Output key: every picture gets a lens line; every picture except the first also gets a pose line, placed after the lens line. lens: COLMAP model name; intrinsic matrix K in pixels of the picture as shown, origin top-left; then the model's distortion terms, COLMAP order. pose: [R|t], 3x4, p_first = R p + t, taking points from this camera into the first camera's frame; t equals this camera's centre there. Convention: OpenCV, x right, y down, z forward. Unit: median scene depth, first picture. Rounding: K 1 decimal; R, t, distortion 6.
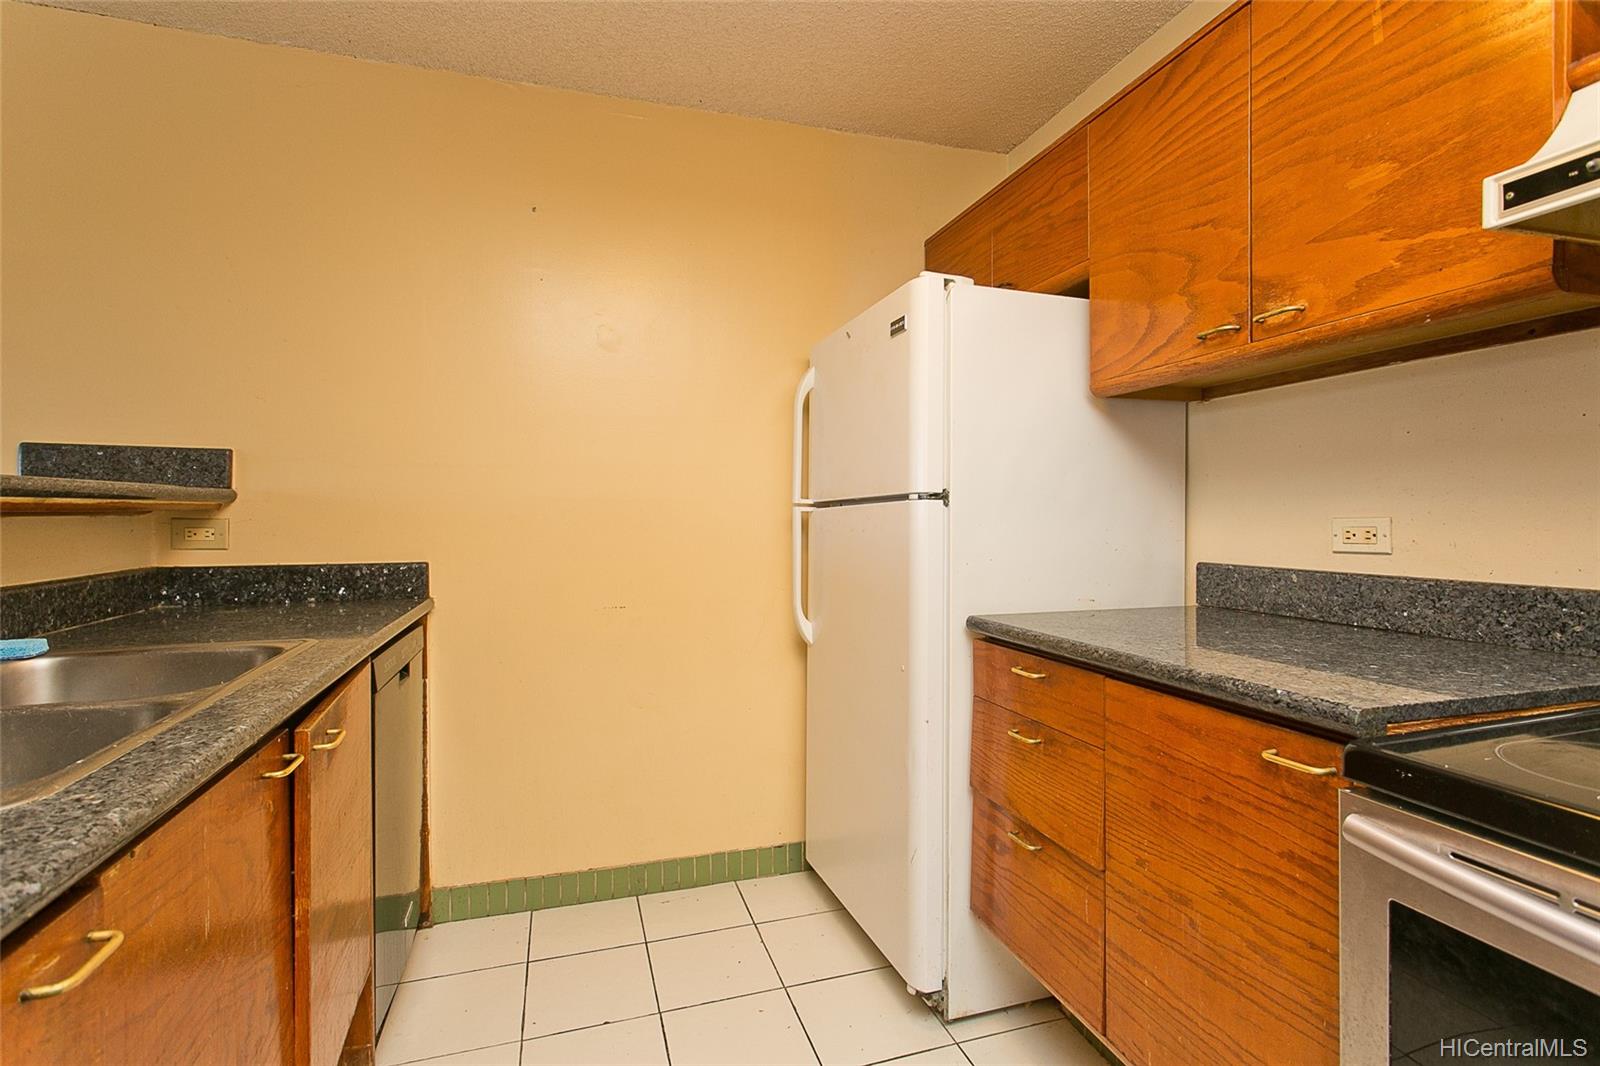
lens RADIAL K [[757.2, 0, 797.8], [0, 757.2, 500.9], [0, 0, 1]] dist [-0.000779, 0.000049]
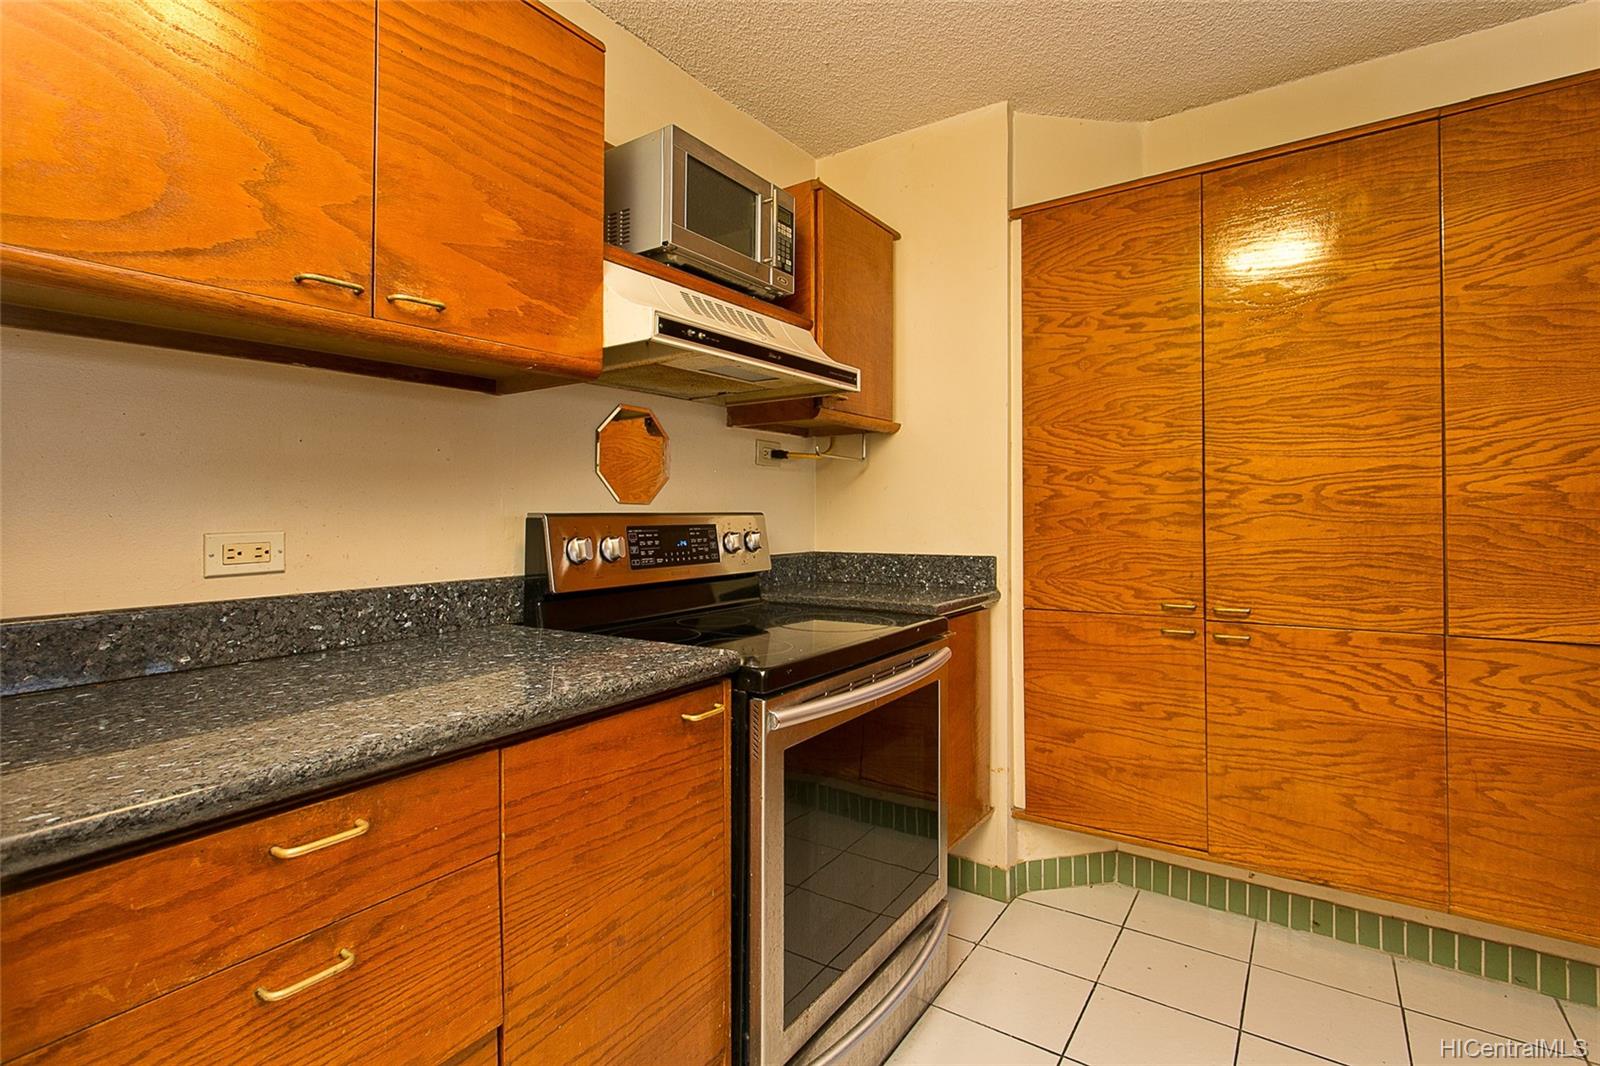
lens RADIAL K [[757.2, 0, 797.8], [0, 757.2, 500.9], [0, 0, 1]] dist [-0.000779, 0.000049]
pose [[-0.620367, 0.025390, 0.783901, -0.353995], [-0.002668, 0.999402, -0.034481, 0.017650], [-0.784307, -0.023482, -0.619928, 1.250827]]
